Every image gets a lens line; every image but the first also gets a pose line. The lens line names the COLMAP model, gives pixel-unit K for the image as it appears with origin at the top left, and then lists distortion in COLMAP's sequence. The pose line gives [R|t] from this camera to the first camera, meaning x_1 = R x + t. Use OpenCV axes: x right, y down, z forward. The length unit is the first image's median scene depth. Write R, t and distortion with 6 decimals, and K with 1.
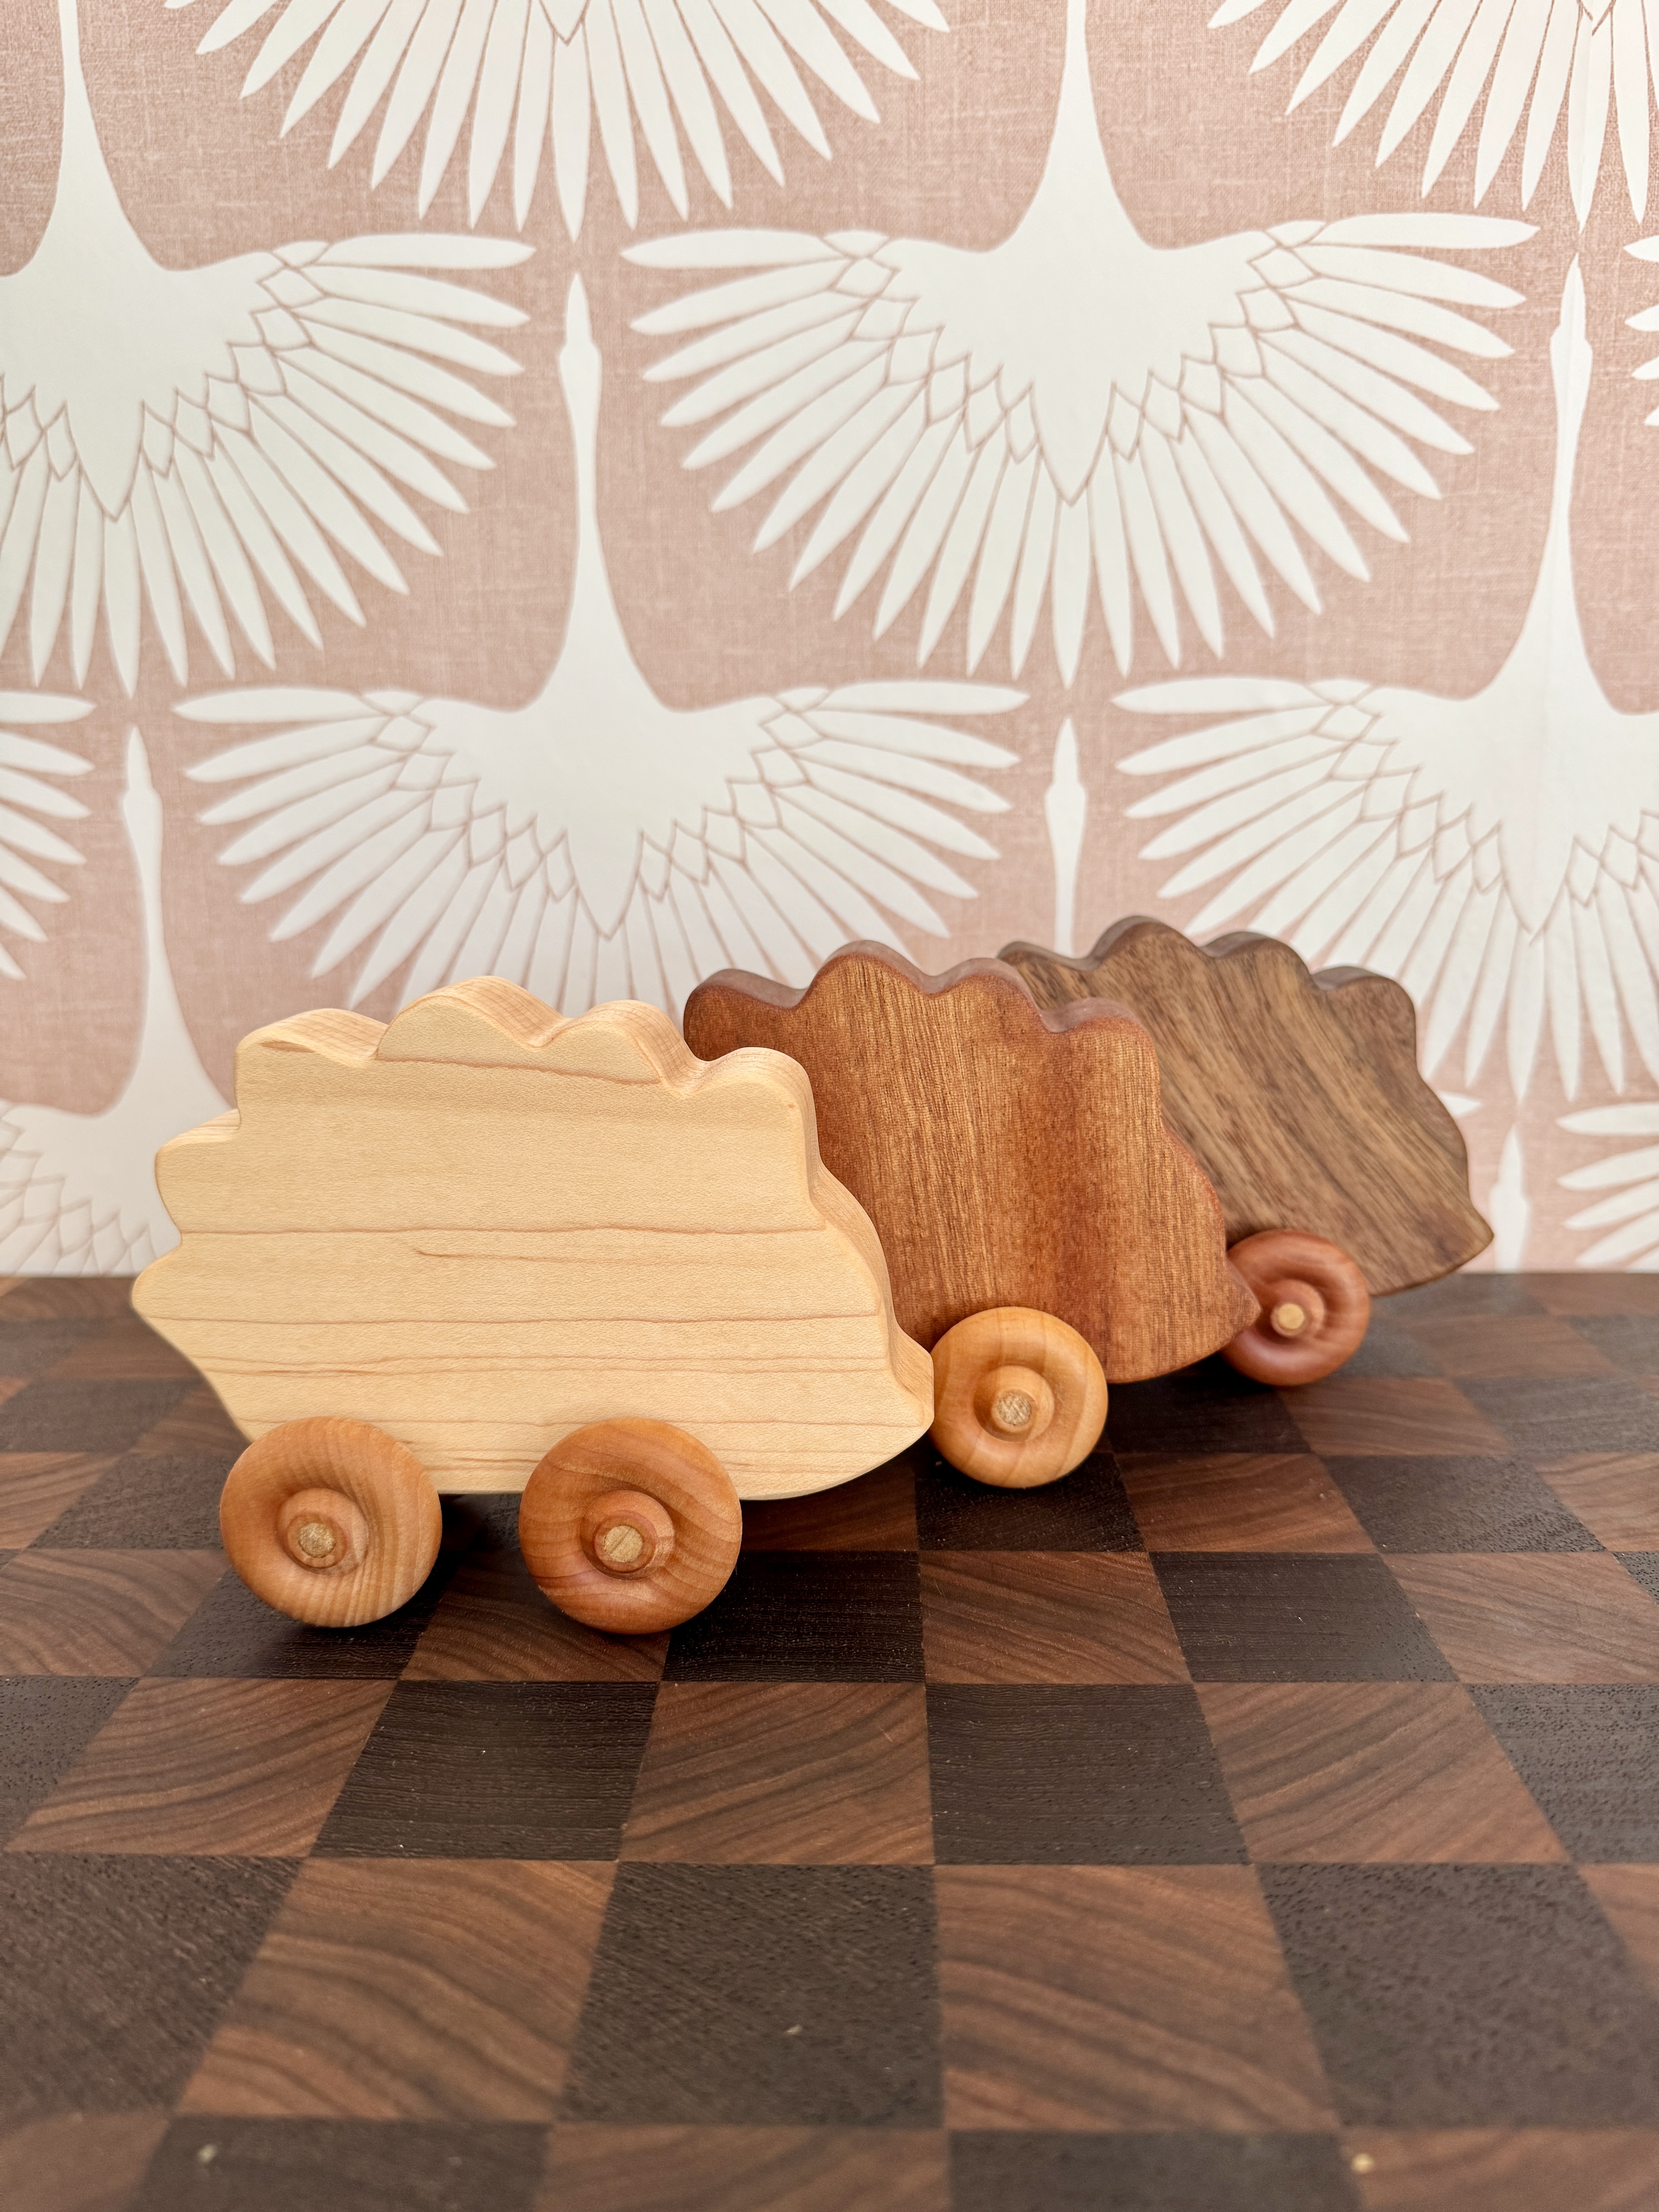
lens RADIAL K [[1556.2, 0, 831.1], [0, 1556.2, 1114.6], [0, 0, 1]] dist [-0.029601, -0.000997]
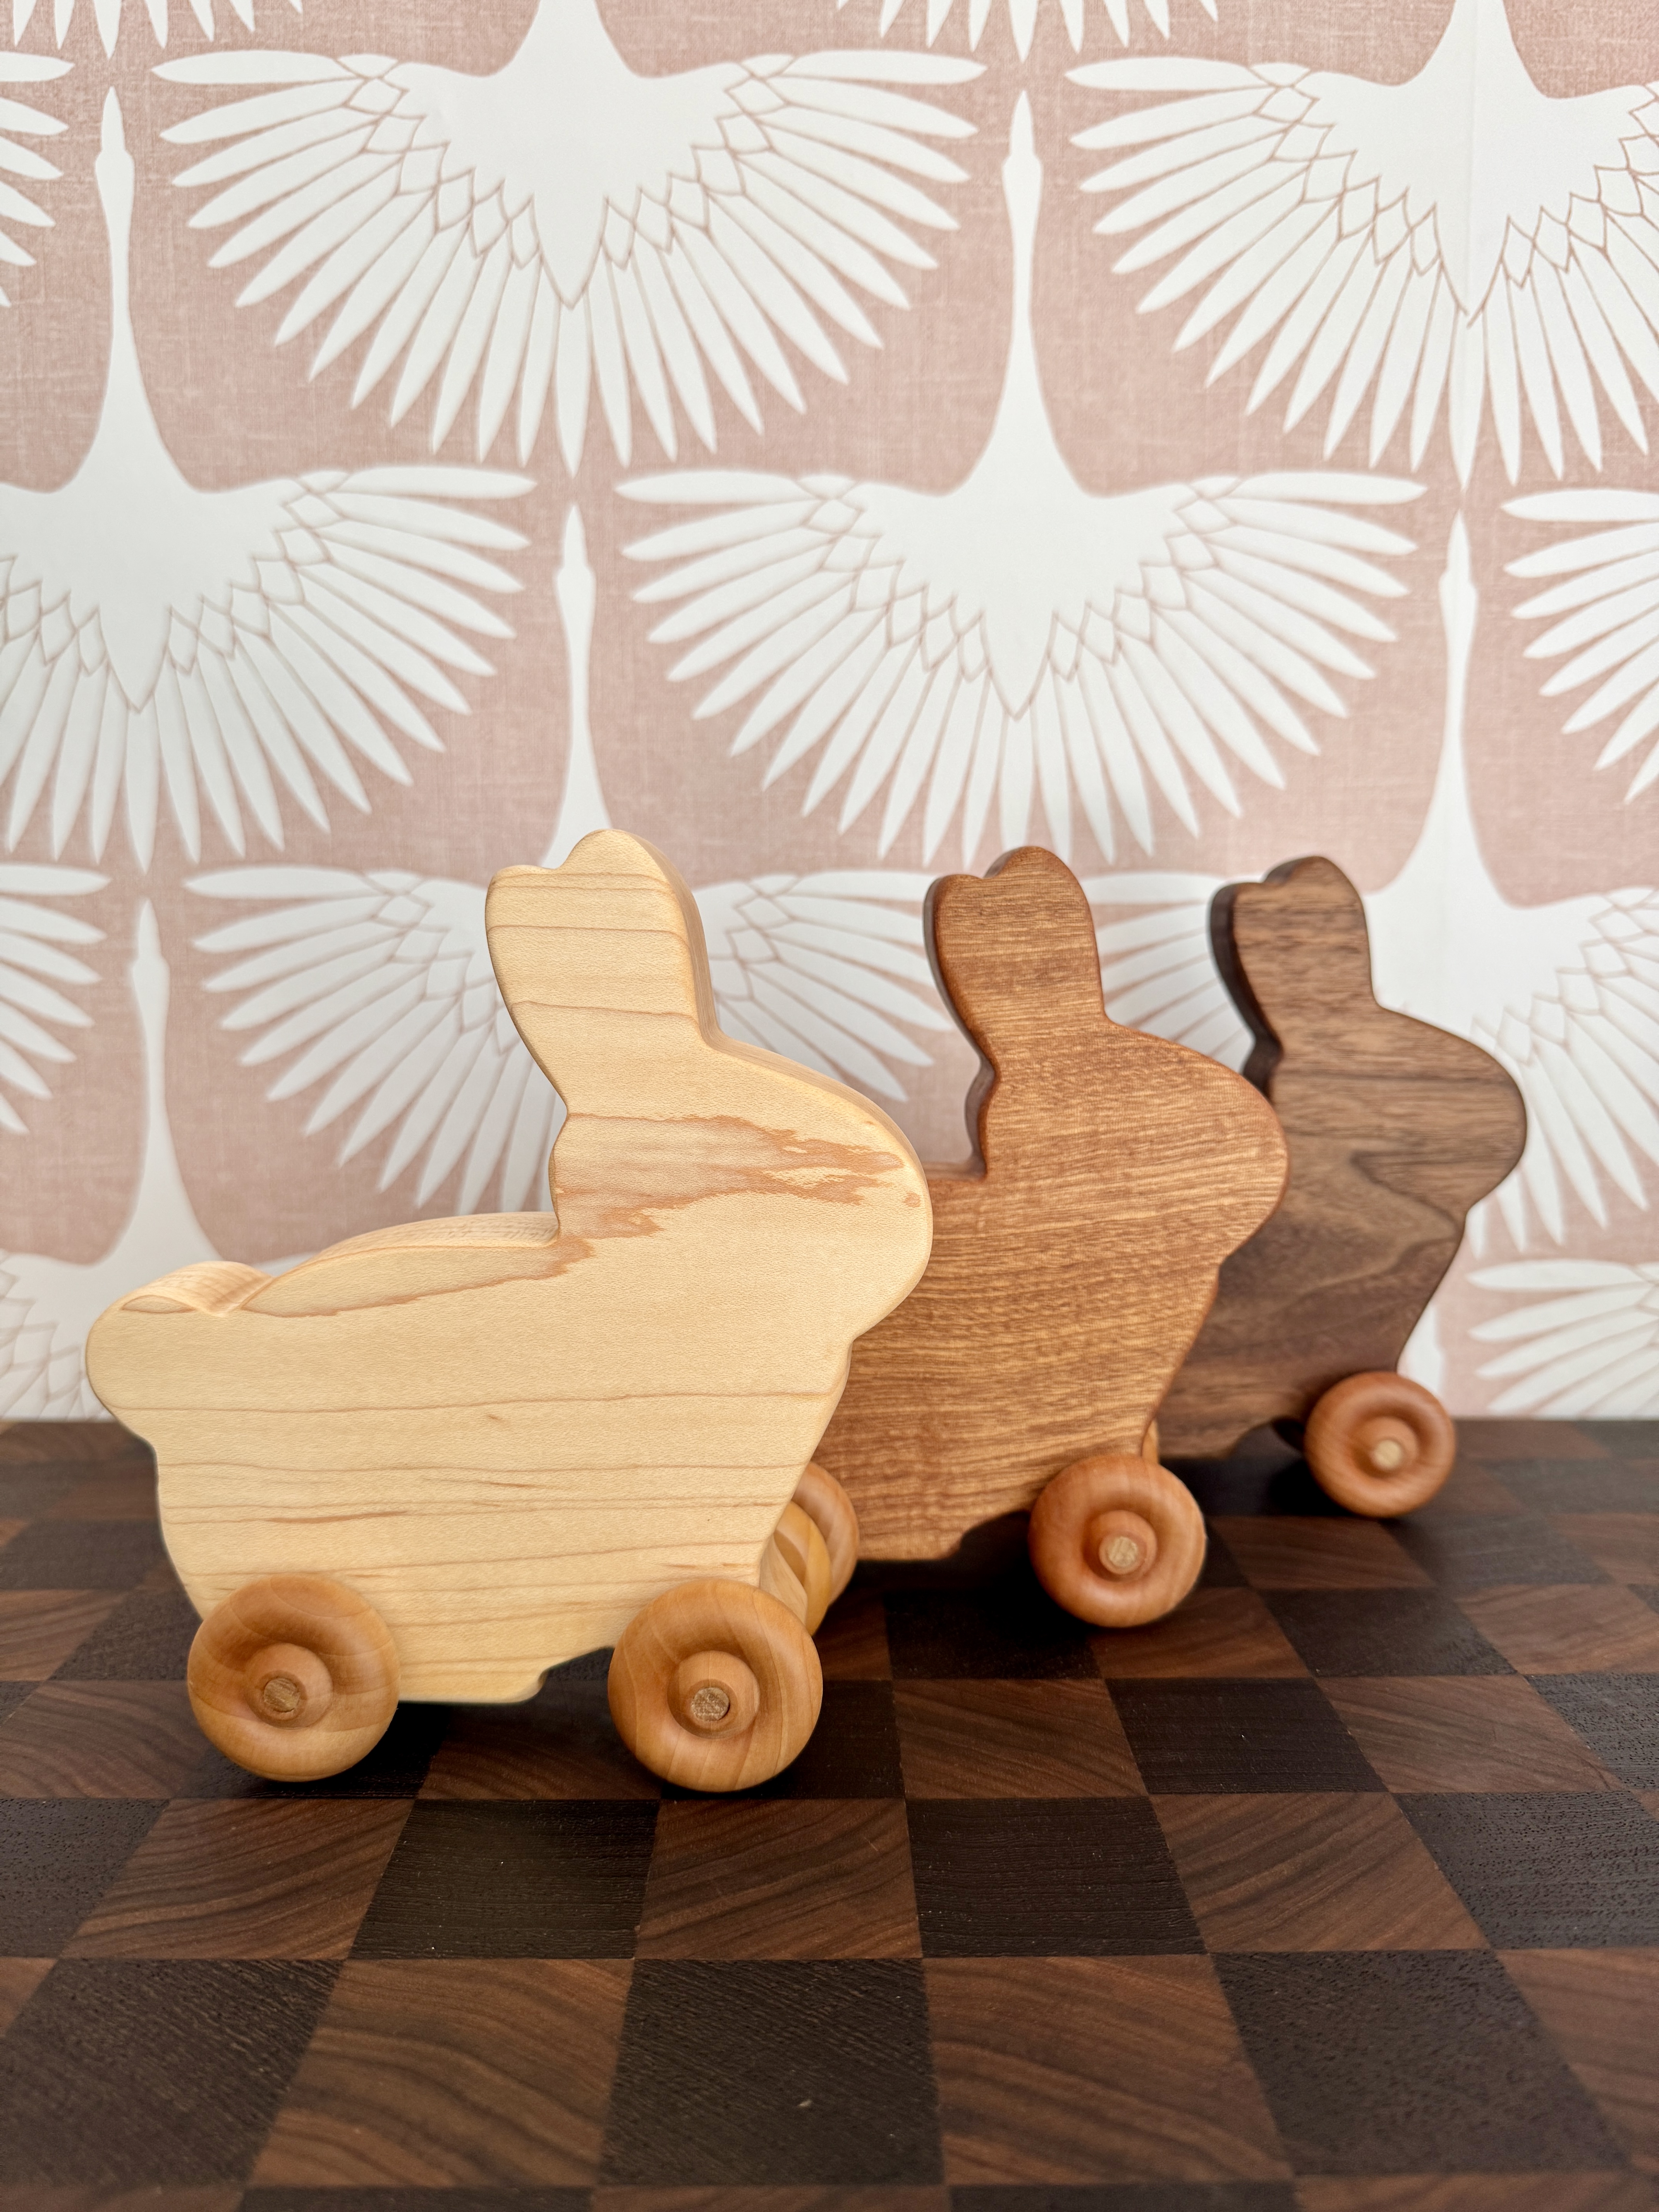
lens RADIAL K [[1556.2, 0, 822.0], [0, 1556.2, 1113.7], [0, 0, 1]] dist [-0.029601, -0.000997]
pose [[0.999163, 0.009158, 0.039864, -0.047504], [-0.005346, 0.995491, -0.094709, -0.009159], [-0.040552, 0.094417, 0.994706, -0.130086]]
